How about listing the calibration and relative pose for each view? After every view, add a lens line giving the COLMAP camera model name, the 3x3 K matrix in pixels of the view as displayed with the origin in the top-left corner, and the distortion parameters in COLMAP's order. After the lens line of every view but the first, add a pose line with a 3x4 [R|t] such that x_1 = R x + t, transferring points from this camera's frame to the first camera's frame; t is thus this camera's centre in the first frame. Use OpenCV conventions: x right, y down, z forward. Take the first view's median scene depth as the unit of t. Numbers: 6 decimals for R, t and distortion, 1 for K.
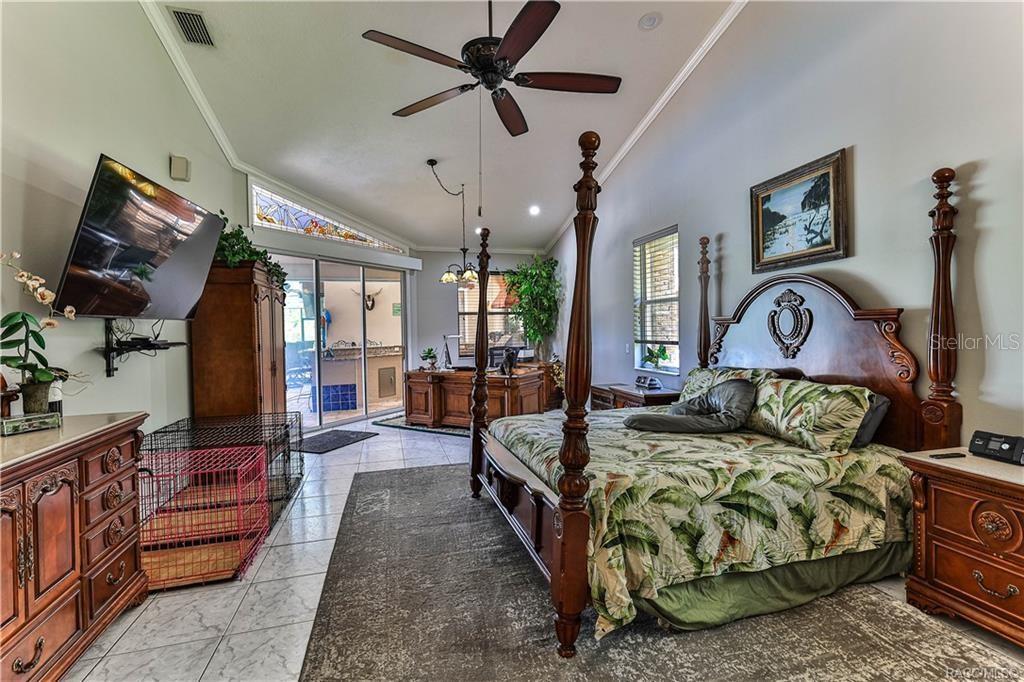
lens RADIAL K [[474.9, 0, 512.1], [0, 474.9, 338.5], [0, 0, 1]] dist [0.011695, -0.000278]
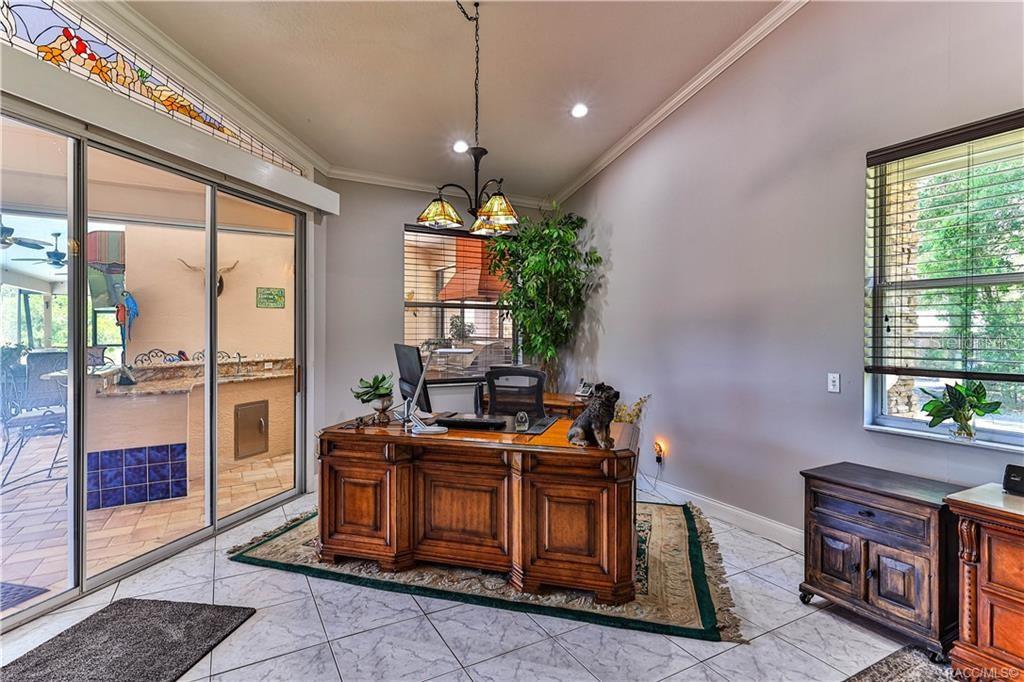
lens RADIAL K [[514.4, 0, 511.8], [0, 514.4, 338.7], [0, 0, 1]] dist [0.002185, 0.002492]
pose [[0.968995, 0.020981, 0.246187, -0.171598], [-0.017868, 0.999730, -0.014870, -0.008370], [-0.246432, 0.010010, 0.969108, 0.506427]]
